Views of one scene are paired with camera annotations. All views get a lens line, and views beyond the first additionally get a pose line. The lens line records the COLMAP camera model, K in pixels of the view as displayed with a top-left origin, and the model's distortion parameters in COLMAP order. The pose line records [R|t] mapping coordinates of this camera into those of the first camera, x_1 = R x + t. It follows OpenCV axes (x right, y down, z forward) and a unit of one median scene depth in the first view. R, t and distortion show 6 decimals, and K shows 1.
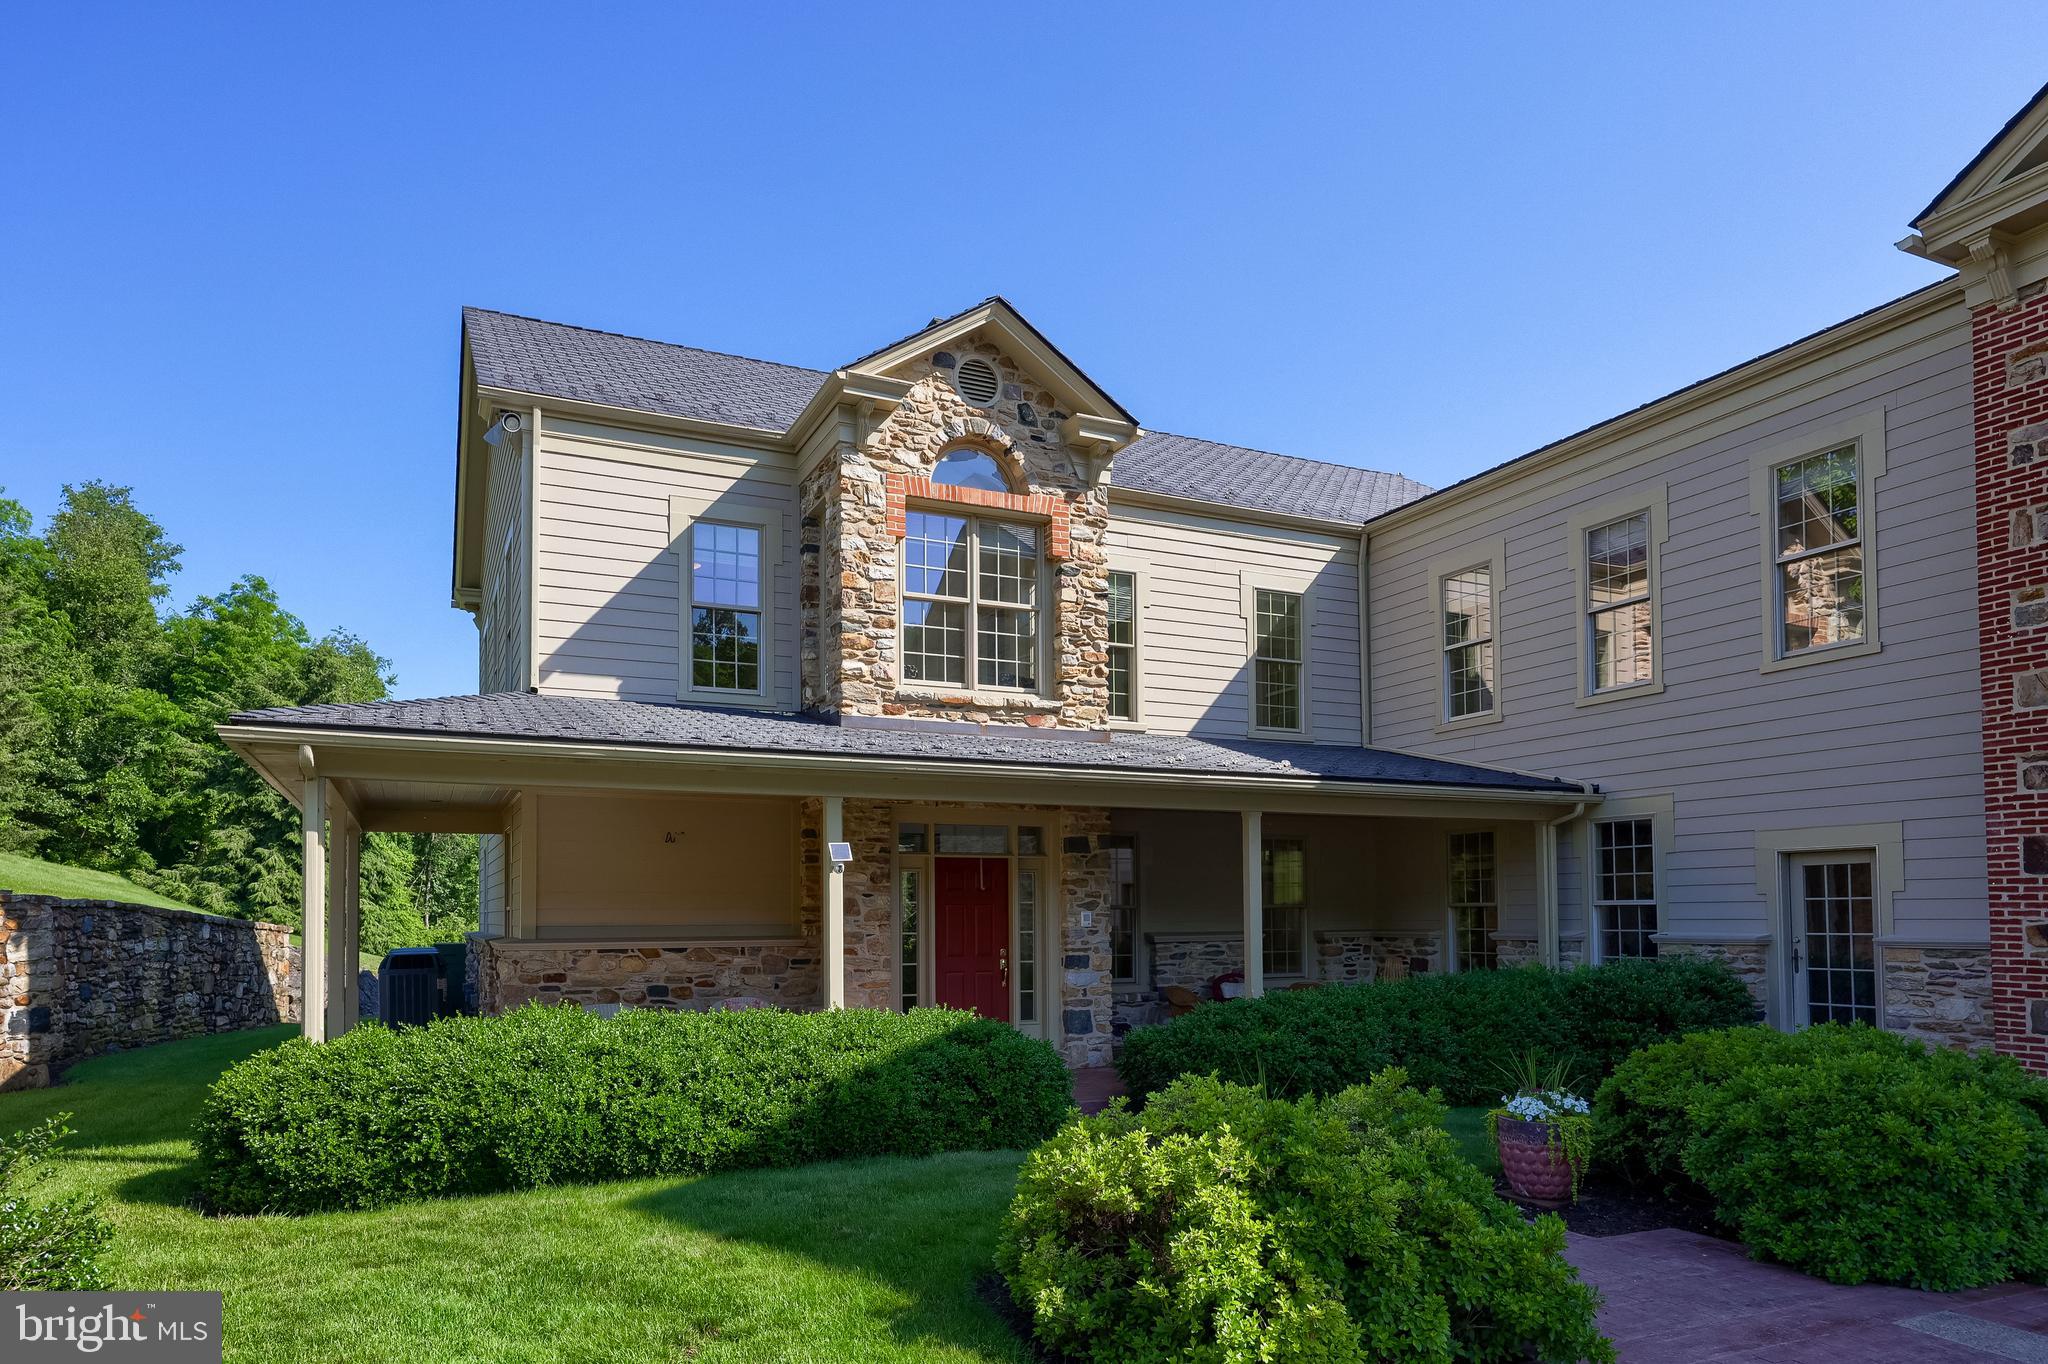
lens RADIAL K [[1261.7, 0, 952.5], [0, 1261.7, 876.2], [0, 0, 1]] dist [0.008241, -0.002026]
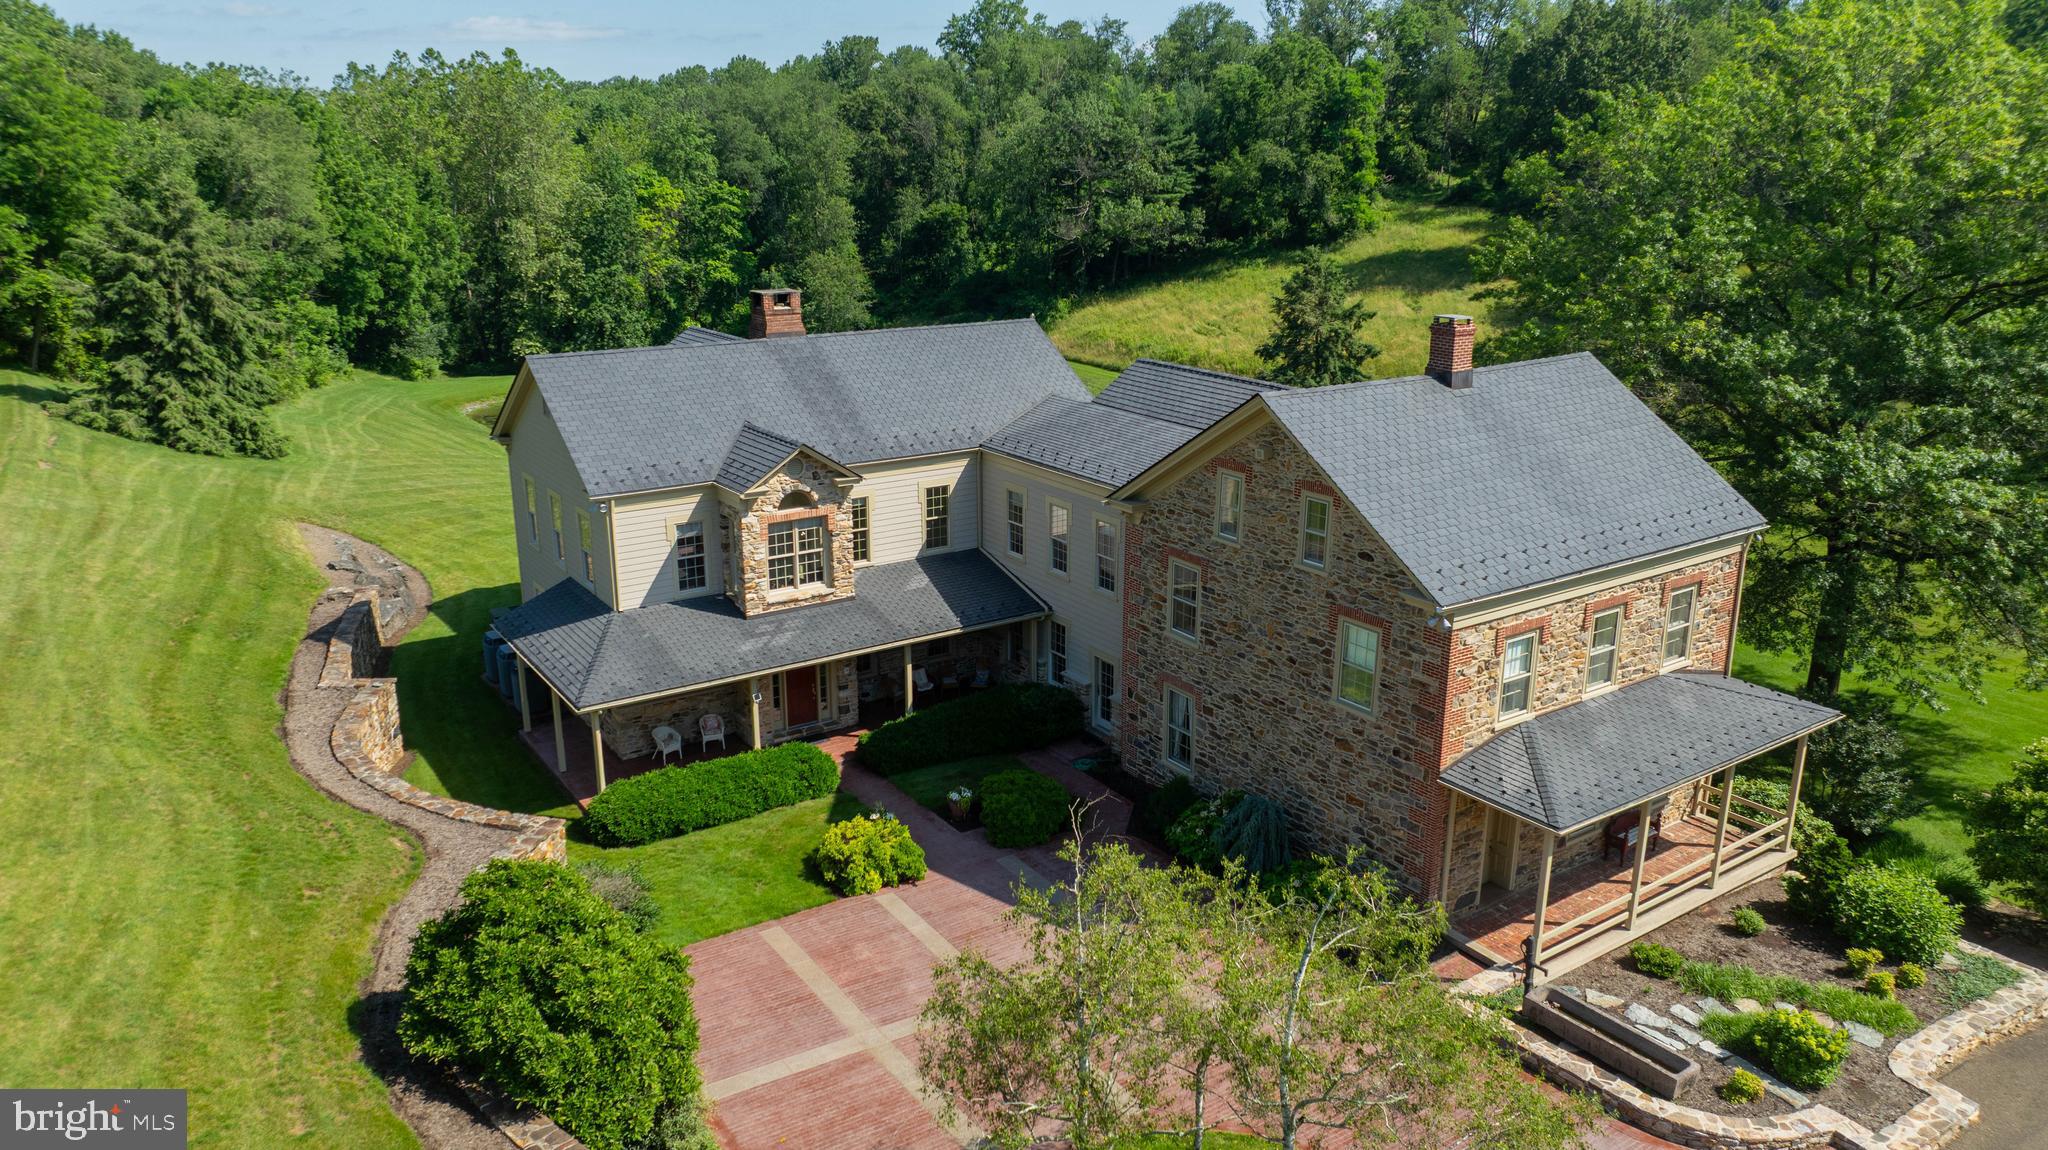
lens RADIAL K [[1530.5, 0, 1026.5], [0, 1530.5, 571.2], [0, 0, 1]] dist [-0.008791, 0.000721]
pose [[0.983505, -0.044007, 0.175444, -0.065858], [-0.014480, 0.947685, 0.318878, -1.124950], [-0.180299, -0.316158, 0.931416, -1.816170]]
